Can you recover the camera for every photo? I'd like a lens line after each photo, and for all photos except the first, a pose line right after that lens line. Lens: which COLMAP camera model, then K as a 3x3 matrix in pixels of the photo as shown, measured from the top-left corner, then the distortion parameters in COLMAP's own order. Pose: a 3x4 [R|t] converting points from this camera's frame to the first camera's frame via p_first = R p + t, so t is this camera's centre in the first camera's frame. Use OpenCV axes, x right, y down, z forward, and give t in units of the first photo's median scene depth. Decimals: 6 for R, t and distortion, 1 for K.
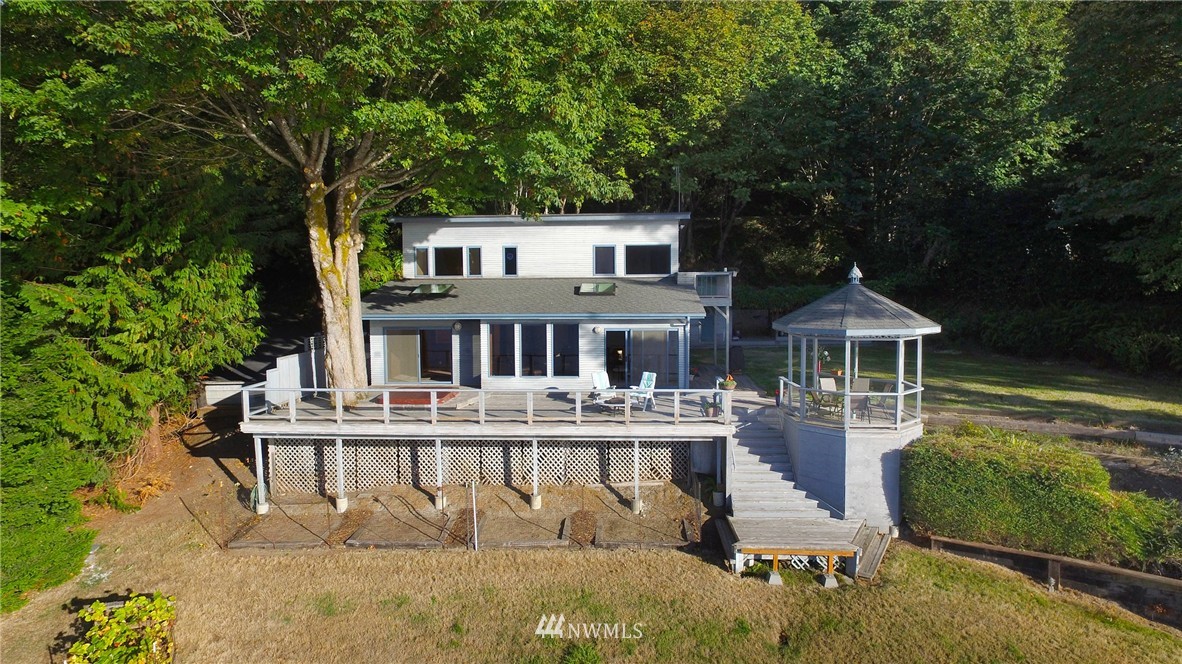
lens RADIAL K [[706.0, 0, 591.0], [0, 706.0, 332.0], [0, 0, 1]] dist [-0.000531, 0.001173]
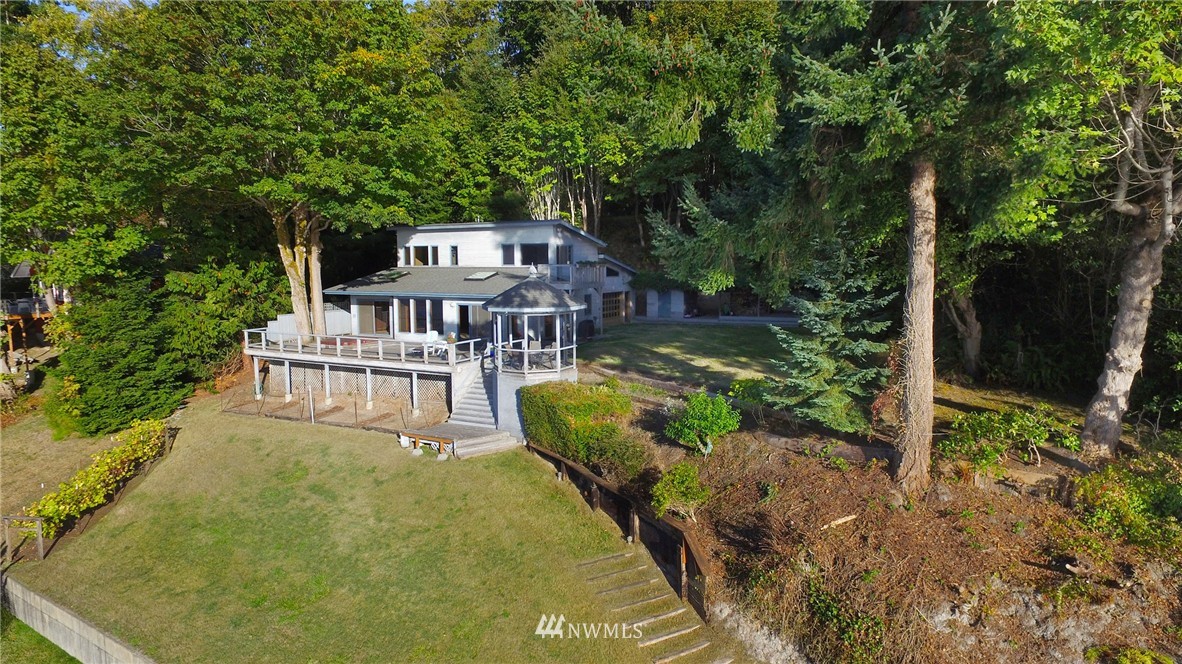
lens RADIAL K [[706.0, 0, 591.0], [0, 706.0, 332.0], [0, 0, 1]] dist [-0.000531, 0.001173]
pose [[0.919916, 0.037447, -0.390324, 0.873441], [-0.024478, 0.998972, 0.038150, -0.006226], [0.391352, -0.025541, 0.919887, -0.283059]]
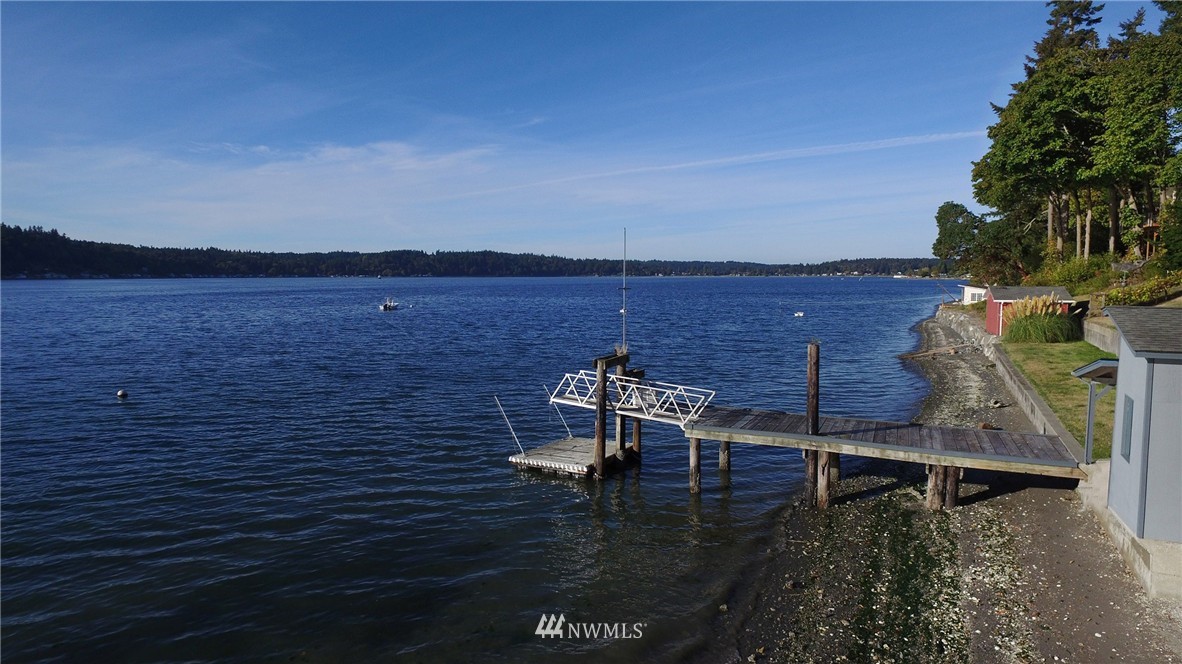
lens RADIAL K [[706.0, 0, 591.0], [0, 706.0, 332.0], [0, 0, 1]] dist [-0.000531, 0.001173]
pose [[-0.295352, 0.084809, -0.951617, 1.992744], [-0.058650, 0.992564, 0.106661, 0.304383], [0.953587, 0.087315, -0.288182, -0.424607]]
